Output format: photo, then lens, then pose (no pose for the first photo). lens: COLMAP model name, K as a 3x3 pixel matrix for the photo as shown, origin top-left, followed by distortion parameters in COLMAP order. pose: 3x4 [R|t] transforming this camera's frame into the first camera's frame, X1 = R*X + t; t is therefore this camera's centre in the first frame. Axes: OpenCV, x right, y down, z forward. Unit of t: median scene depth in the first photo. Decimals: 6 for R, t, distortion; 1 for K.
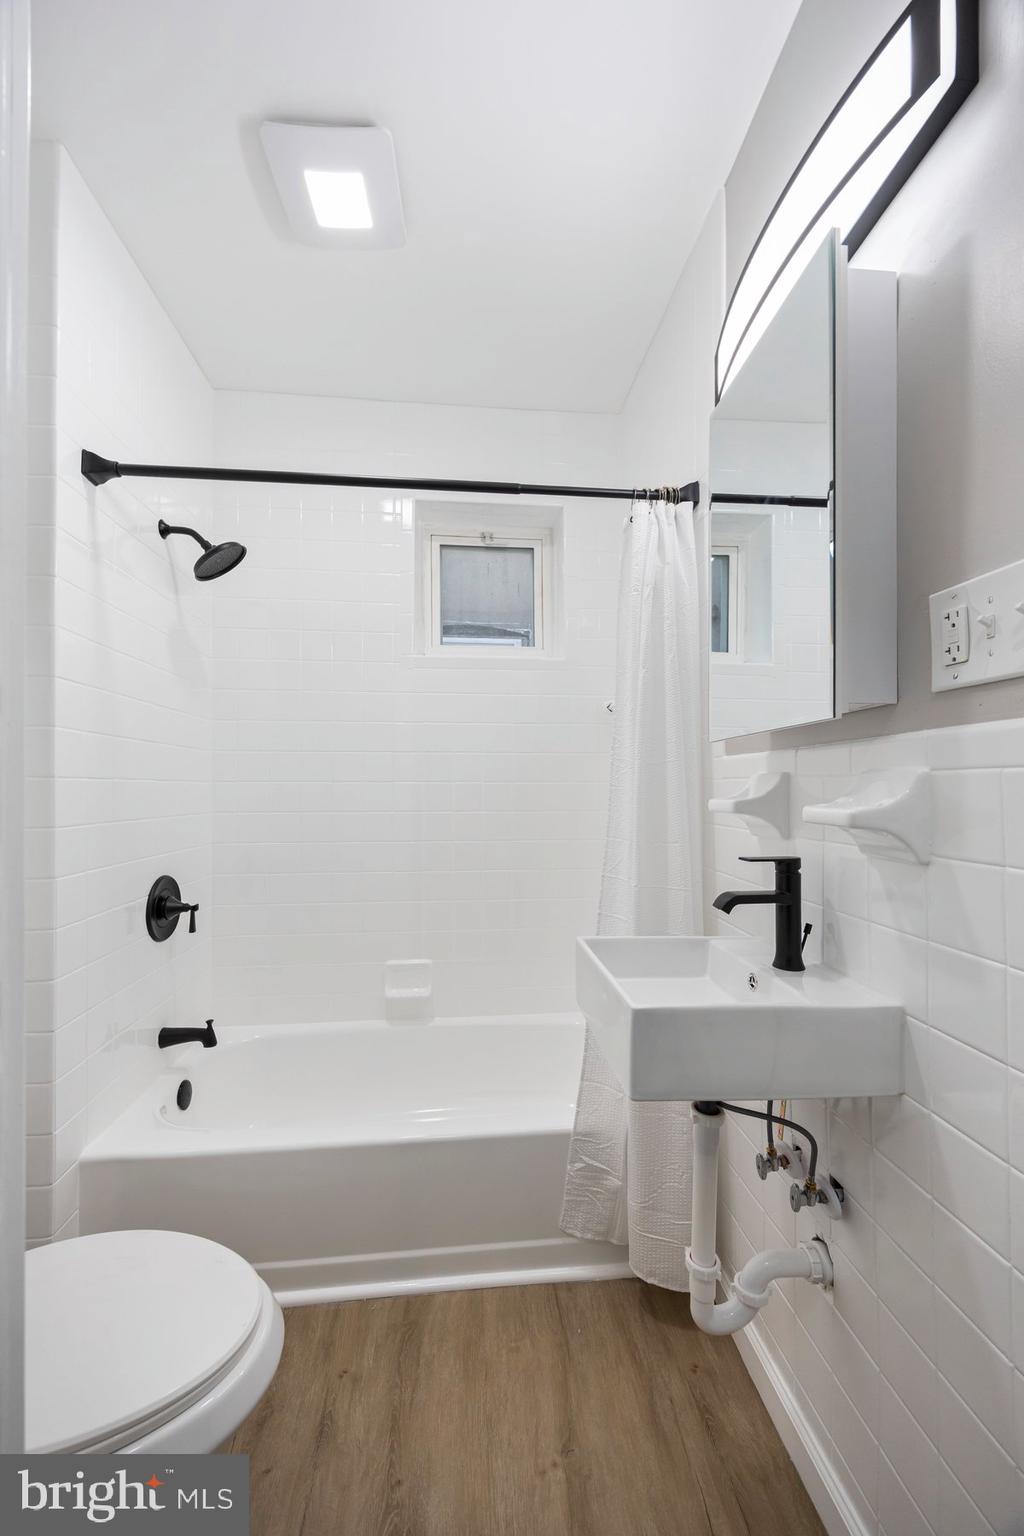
lens RADIAL K [[582.1, 0, 510.9], [0, 582.1, 782.0], [0, 0, 1]] dist [-0.007842, -0.000413]
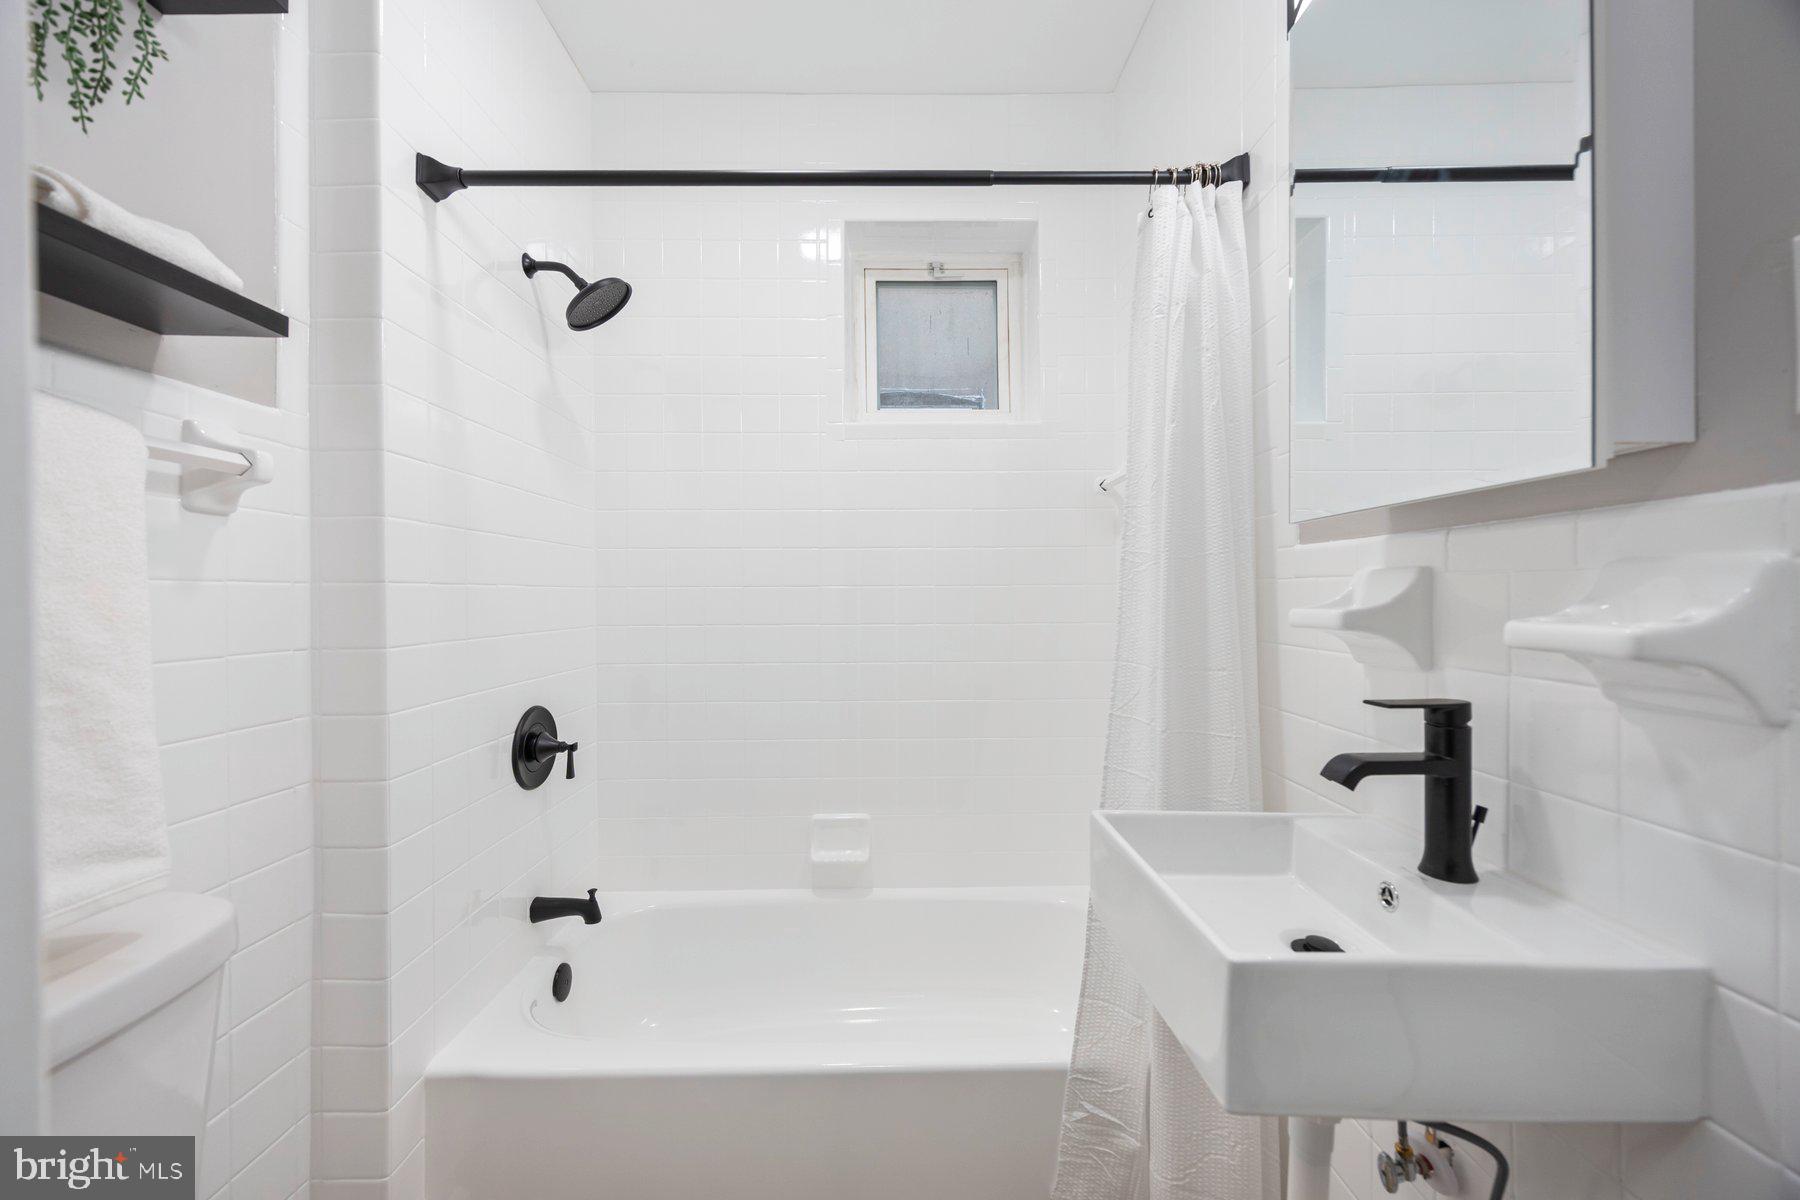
lens RADIAL K [[682.1, 0, 893.7], [0, 682.1, 590.7], [0, 0, 1]] dist [-0.007842, -0.000413]
pose [[0.996439, -0.005923, -0.084111, -0.038892], [0.006440, 0.999962, 0.005876, 0.001737], [0.084073, -0.006397, 0.996439, 0.147868]]
